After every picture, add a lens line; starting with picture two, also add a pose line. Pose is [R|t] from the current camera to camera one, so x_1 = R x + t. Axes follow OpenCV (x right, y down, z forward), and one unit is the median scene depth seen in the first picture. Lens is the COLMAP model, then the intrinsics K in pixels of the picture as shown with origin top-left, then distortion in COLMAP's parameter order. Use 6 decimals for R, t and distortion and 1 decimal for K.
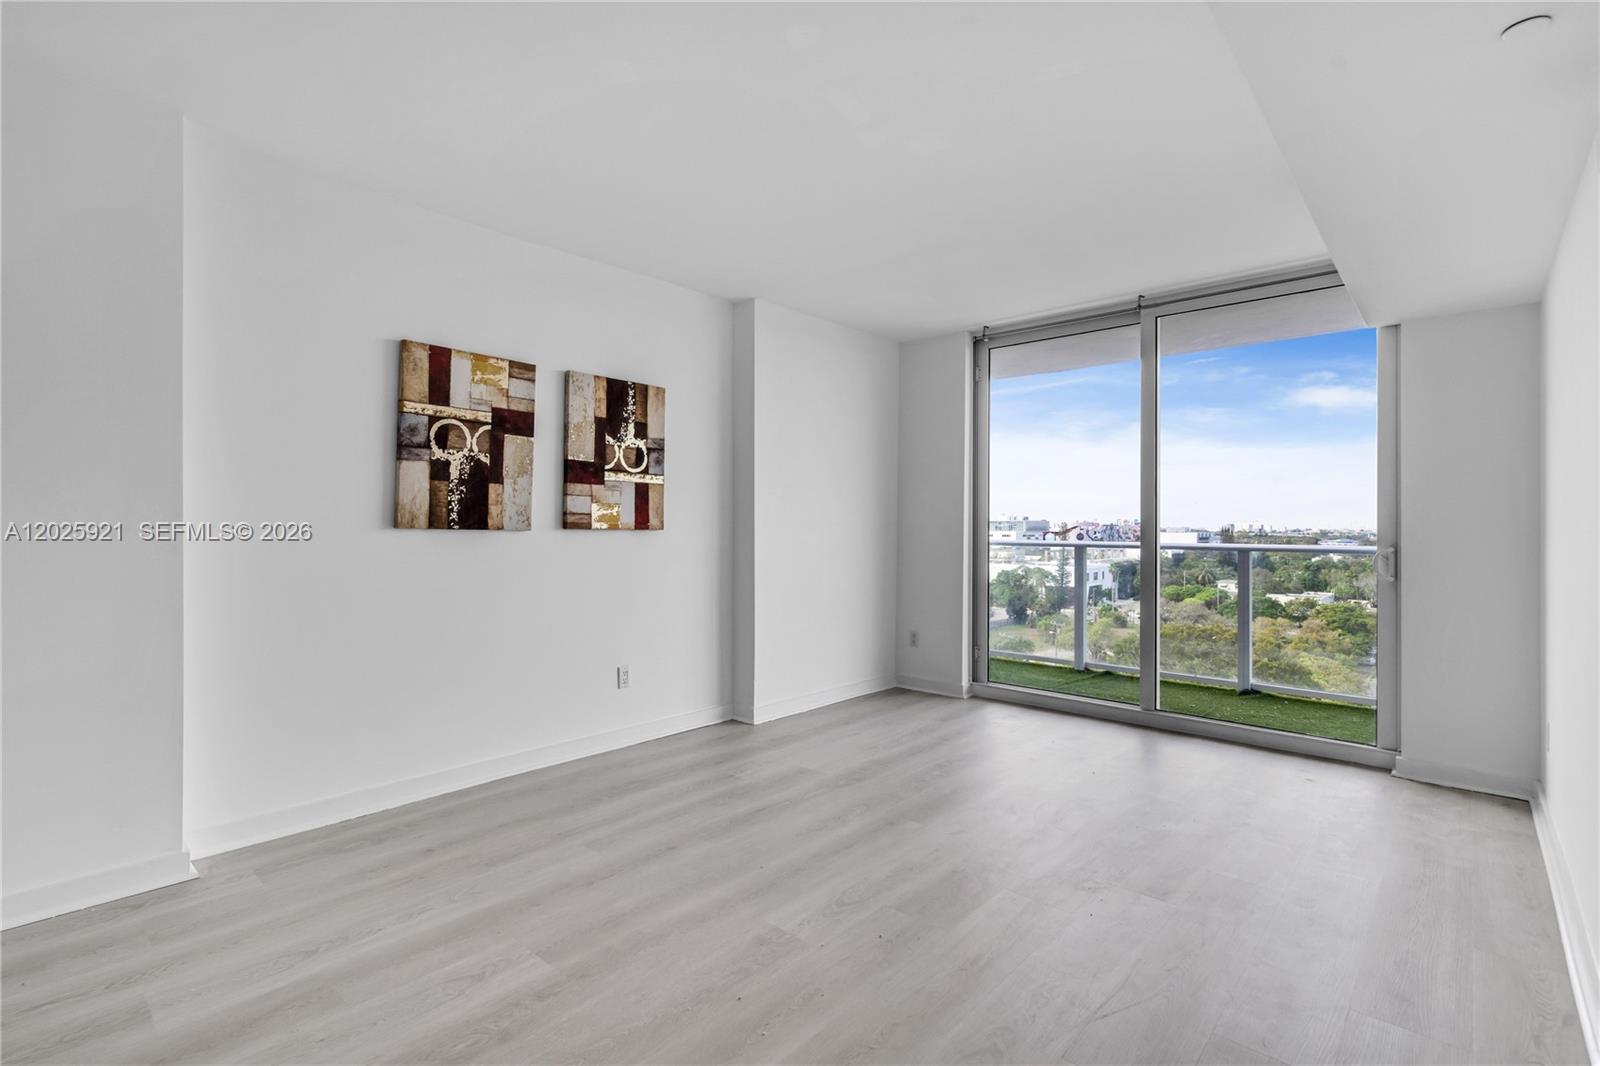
lens RADIAL K [[732.8, 0, 797.2], [0, 732.8, 528.3], [0, 0, 1]] dist [0.000098, 0.000154]
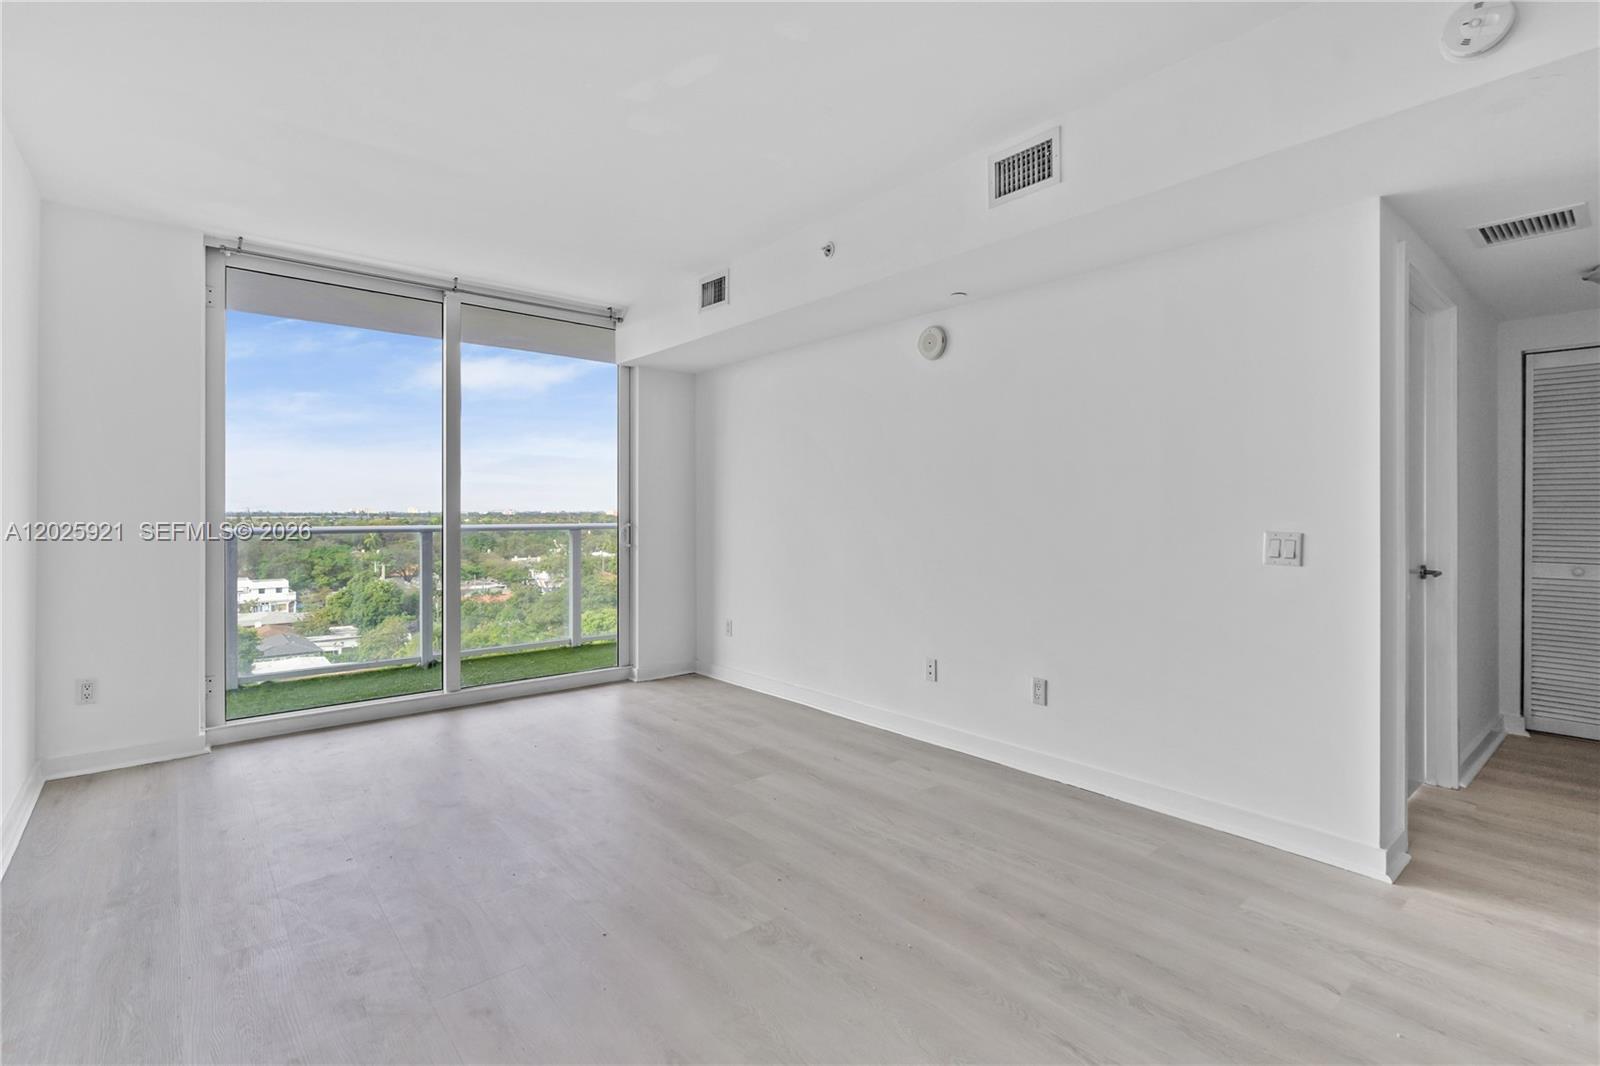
lens RADIAL K [[746.4, 0, 802.0], [0, 746.4, 520.4], [0, 0, 1]] dist [-0.001362, -0.000279]
pose [[0.120625, -0.016437, 0.992562, -0.573712], [0.003260, 0.999864, 0.016162, -0.002672], [-0.992693, 0.001287, 0.120662, 0.477588]]
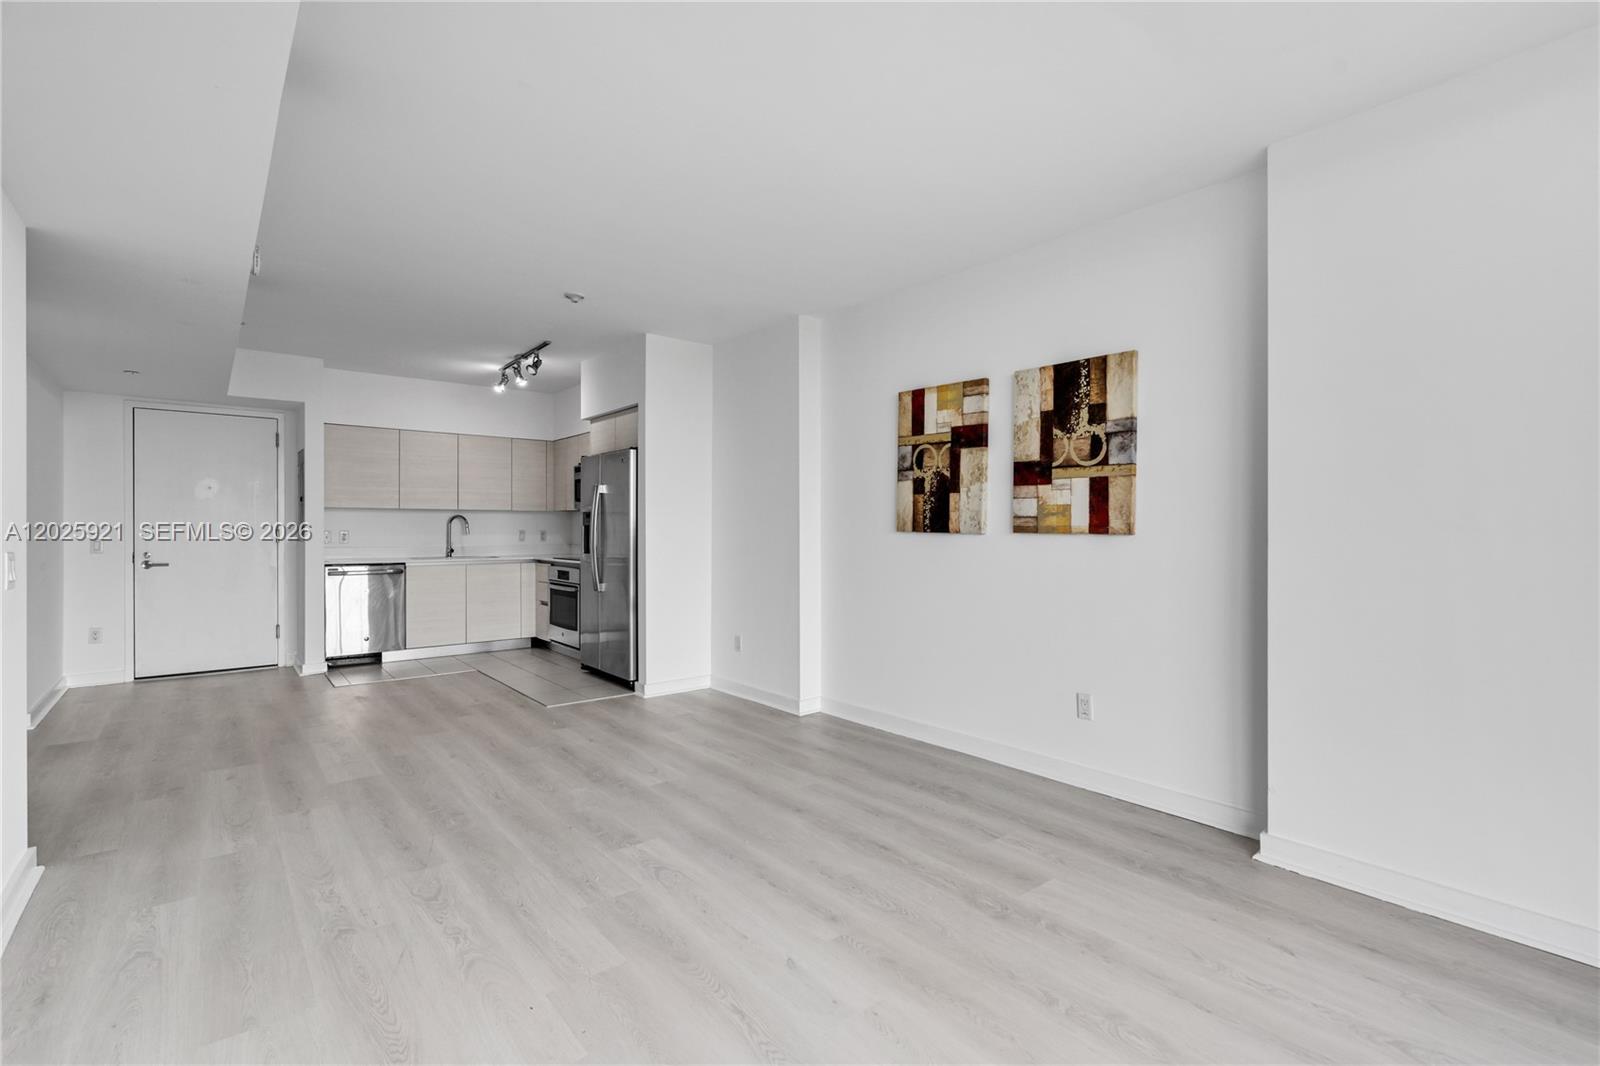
lens RADIAL K [[732.8, 0, 797.2], [0, 732.8, 528.3], [0, 0, 1]] dist [0.000098, 0.000154]
pose [[-0.145228, -0.004456, -0.989388, 0.709315], [-0.004177, 0.999984, -0.003891, 0.000279], [0.989389, 0.003568, -0.145244, 0.856303]]
